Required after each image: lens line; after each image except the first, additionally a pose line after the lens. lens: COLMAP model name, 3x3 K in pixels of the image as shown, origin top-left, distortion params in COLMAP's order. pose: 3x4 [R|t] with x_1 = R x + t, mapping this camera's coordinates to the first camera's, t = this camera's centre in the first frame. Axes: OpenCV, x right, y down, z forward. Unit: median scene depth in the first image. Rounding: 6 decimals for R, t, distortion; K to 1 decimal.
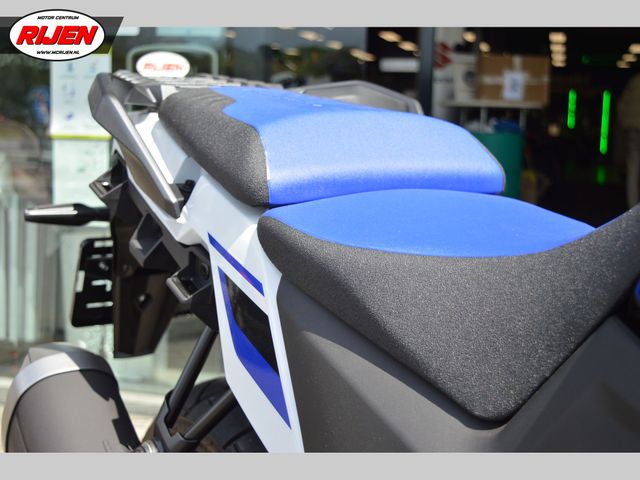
lens RADIAL K [[923.7, 0, 320.0], [0, 923.7, 240.0], [0, 0, 1]] dist [-0.030993, -0.035674]
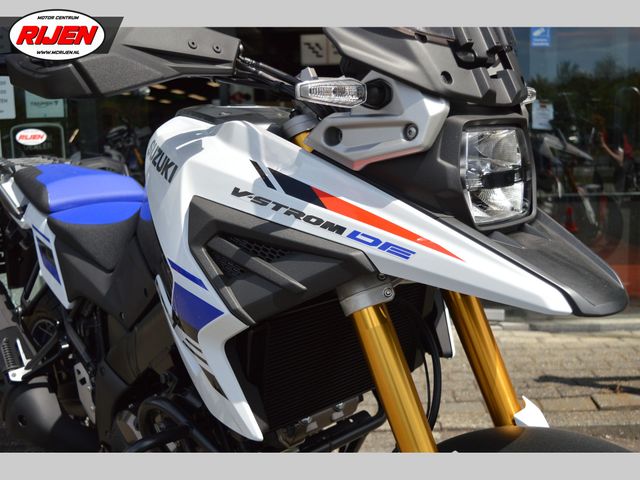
lens RADIAL K [[676.9, 0, 320.0], [0, 676.9, 240.0], [0, 0, 1]] dist [-0.077644, 0.004639]
pose [[0.977110, -0.081684, 0.196430, 0.315538], [0.078004, 0.996603, 0.026415, 0.052975], [-0.197920, -0.010488, 0.980162, -1.092952]]
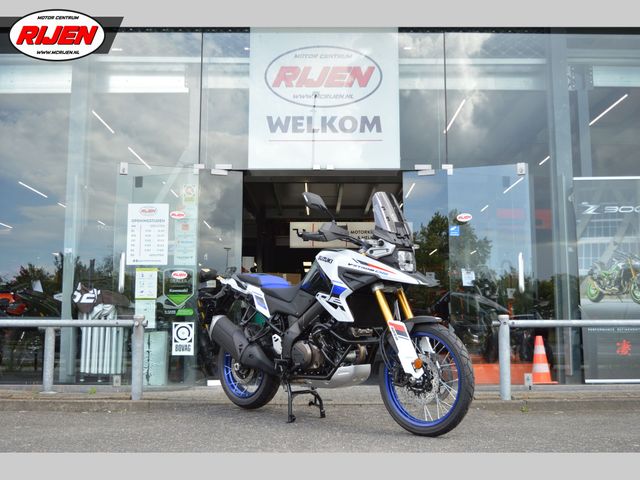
lens RADIAL K [[788.2, 0, 320.0], [0, 788.2, 240.0], [0, 0, 1]] dist [-0.083502, -0.006007]
pose [[0.966423, 0.004176, 0.256924, -1.217109], [0.058998, 0.969550, -0.237681, 1.133341], [-0.250093, 0.244858, 0.936749, -5.202070]]
